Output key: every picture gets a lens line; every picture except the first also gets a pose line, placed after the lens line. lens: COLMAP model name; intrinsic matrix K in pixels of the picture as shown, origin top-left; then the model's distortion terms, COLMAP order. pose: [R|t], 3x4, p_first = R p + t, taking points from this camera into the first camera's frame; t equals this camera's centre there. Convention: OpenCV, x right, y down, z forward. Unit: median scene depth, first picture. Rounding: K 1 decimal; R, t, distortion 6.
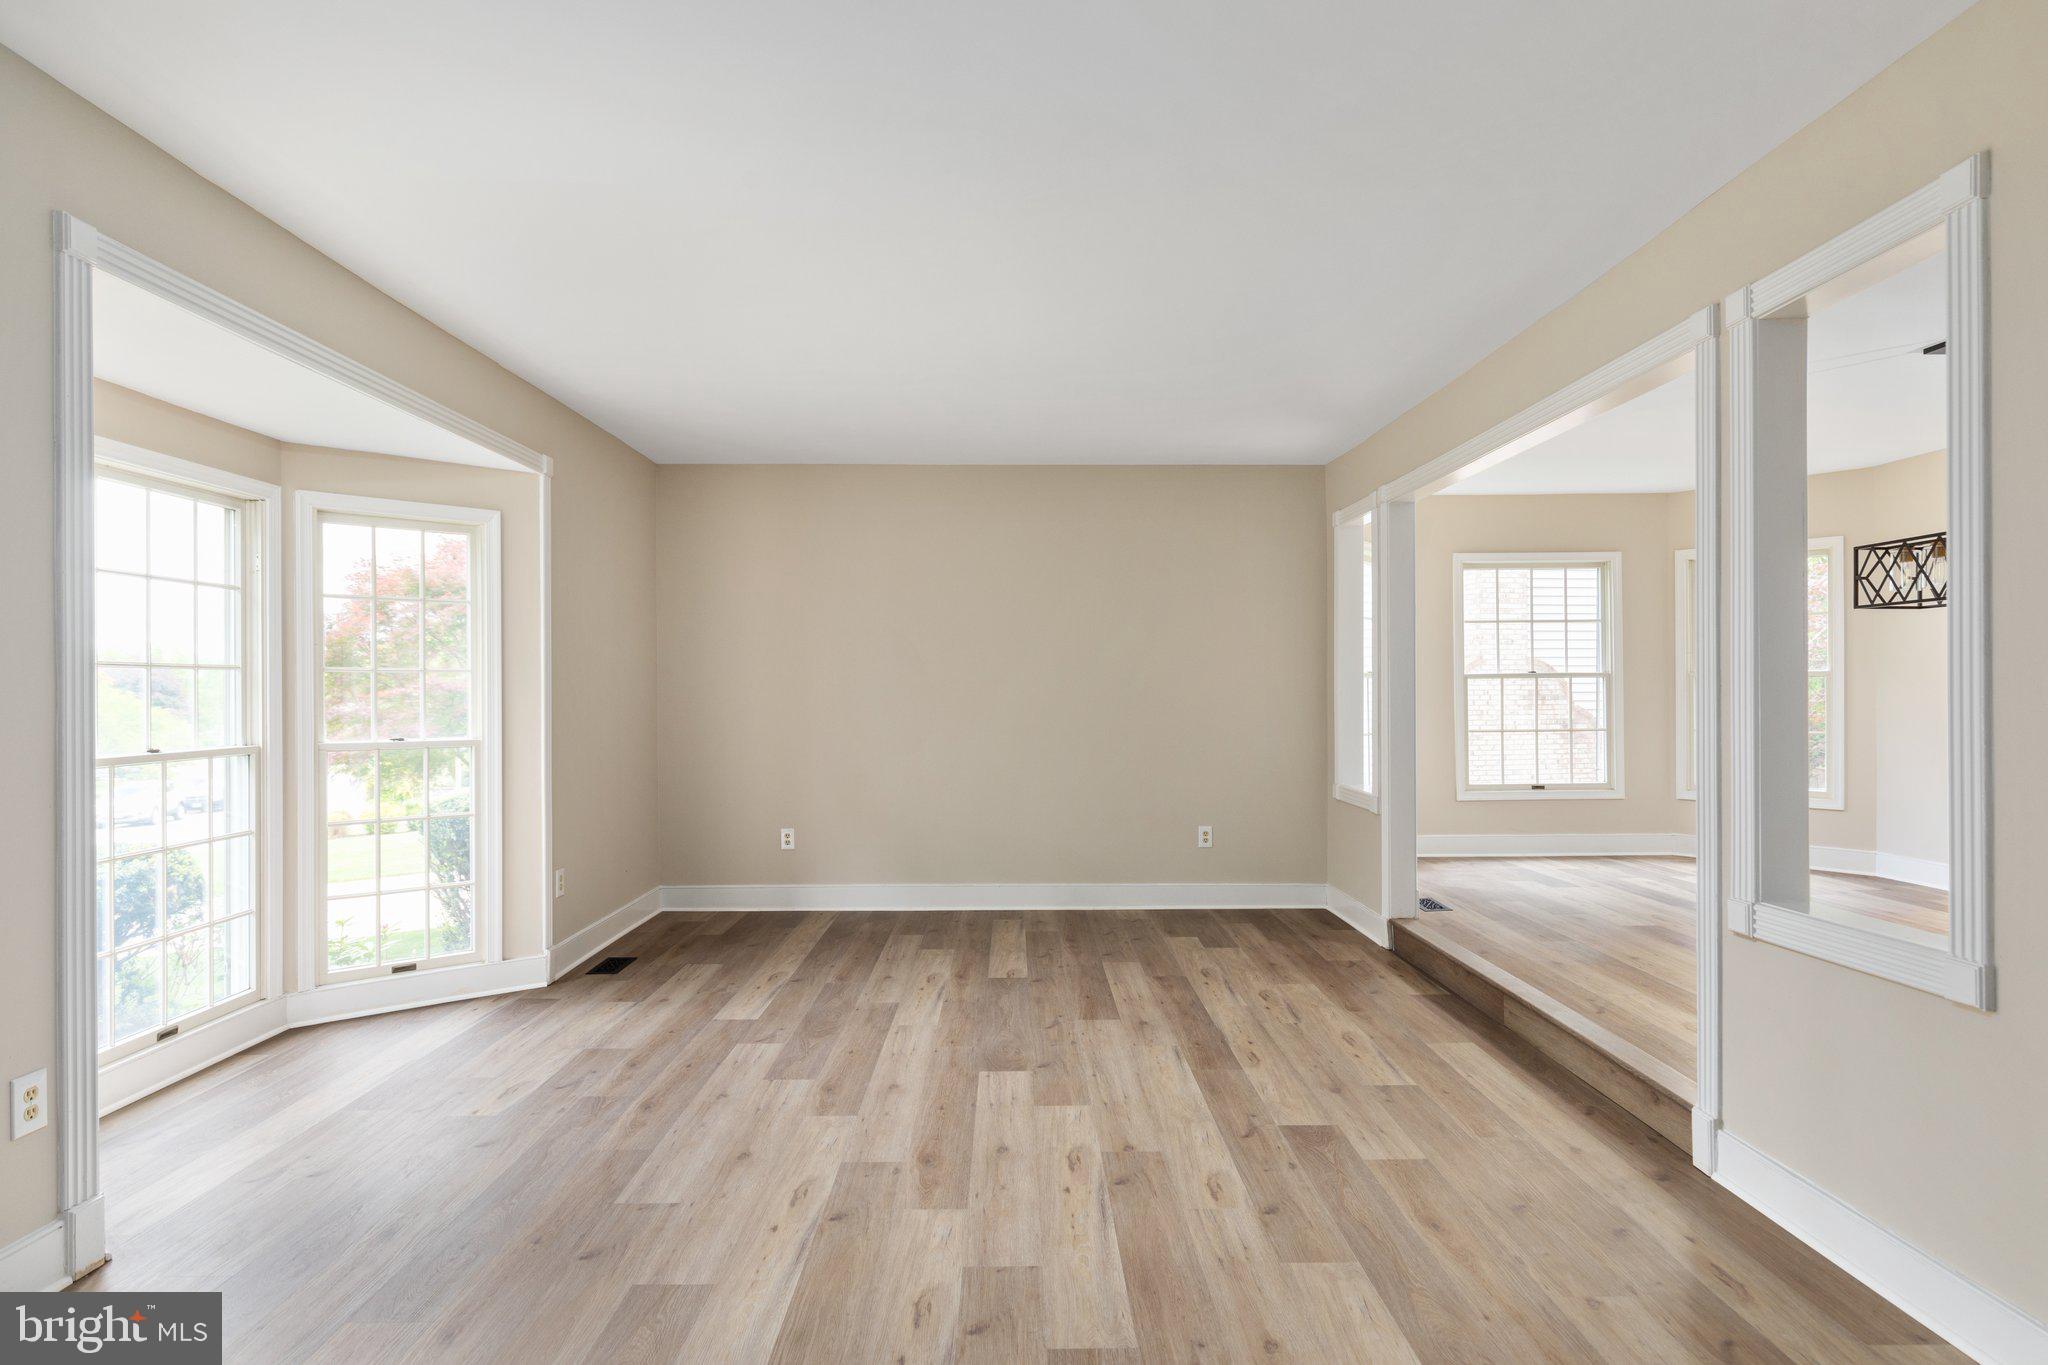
lens RADIAL K [[1106.7, 0, 1009.9], [0, 1106.7, 692.3], [0, 0, 1]] dist [0.001337, -0.000036]
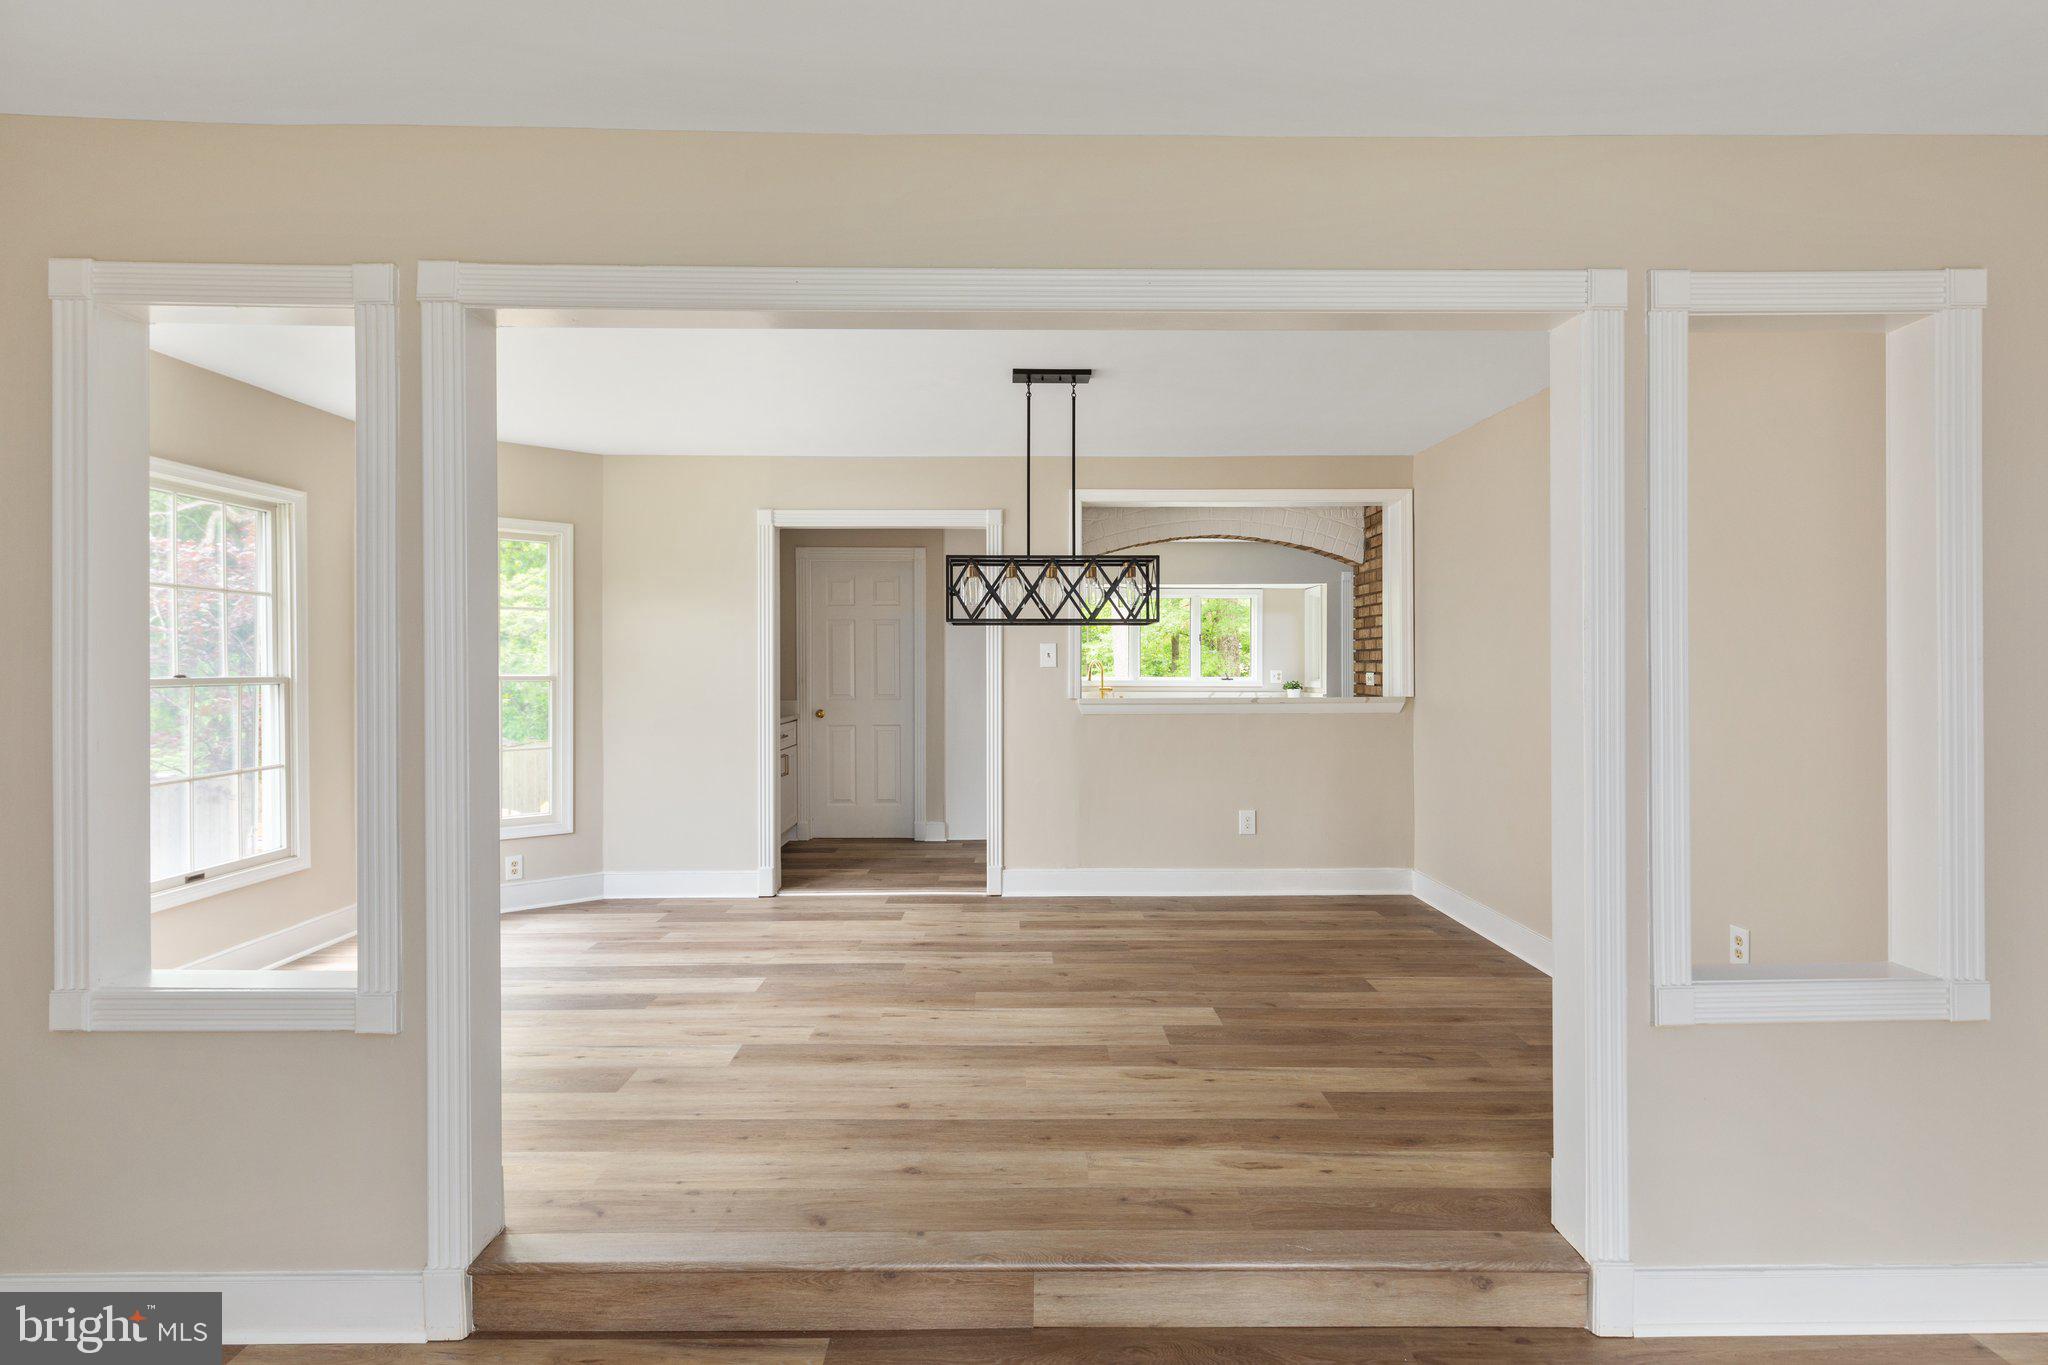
lens RADIAL K [[940.4, 0, 1021.3], [0, 940.4, 676.1], [0, 0, 1]] dist [-0.003318, -0.000385]
pose [[-0.003525, 0.000716, 0.999994, -0.036020], [0.004809, 0.999988, -0.000699, -0.033090], [-0.999982, 0.004806, -0.003528, 0.995522]]
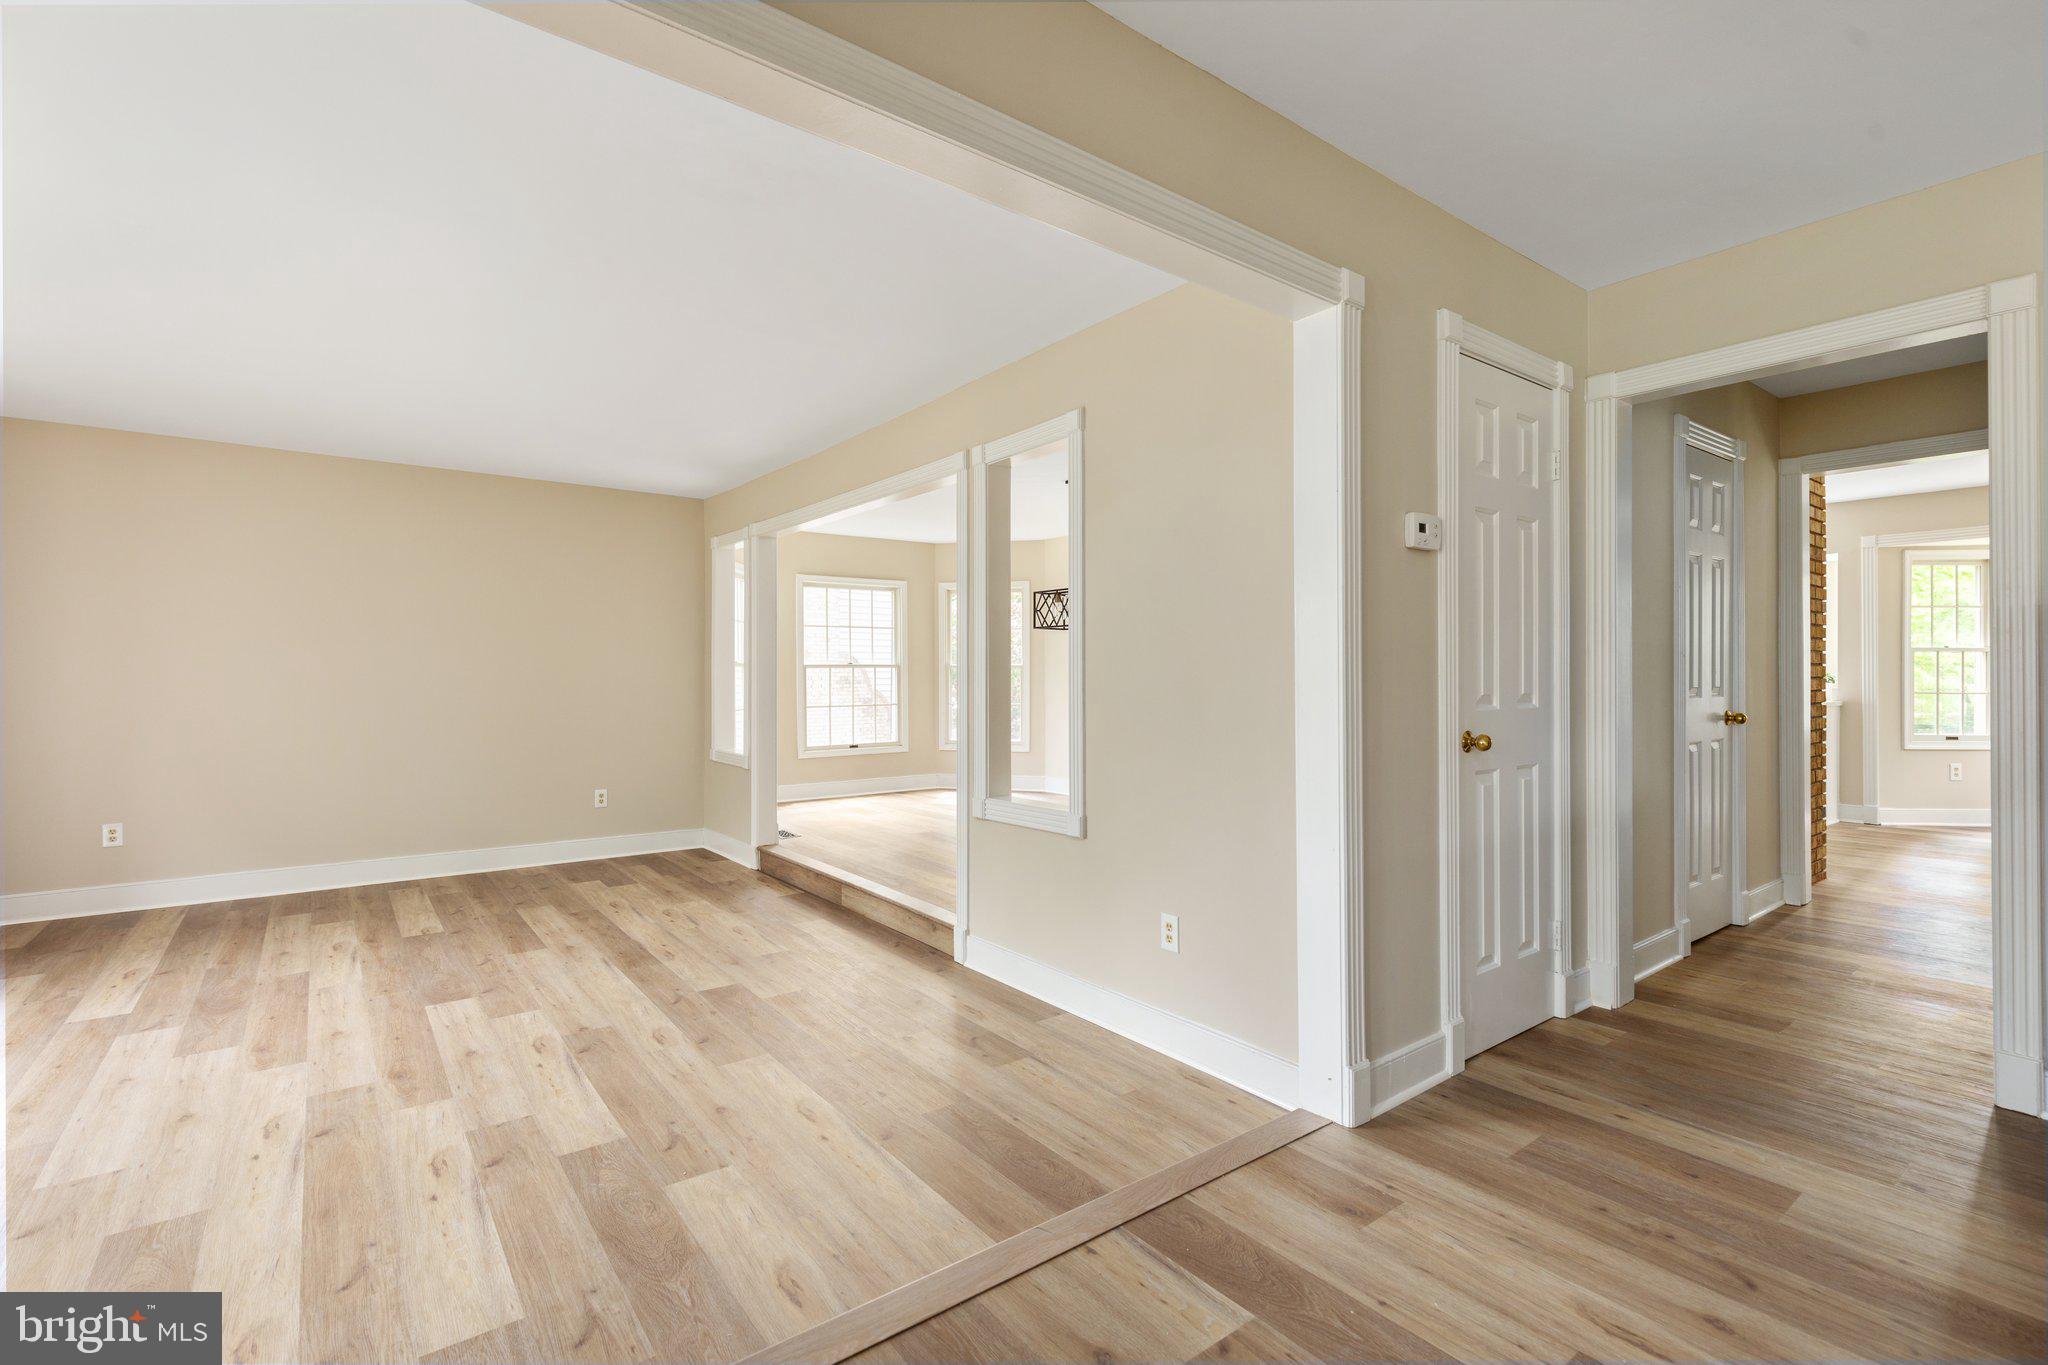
lens RADIAL K [[932.1, 0, 1062.2], [0, 932.1, 686.9], [0, 0, 1]] dist [-0.018495, -0.000516]
pose [[0.778354, -0.002969, 0.627819, -0.096437], [-0.002668, 0.999964, 0.008036, 0.001302], [-0.627820, -0.007930, 0.778318, -0.135446]]
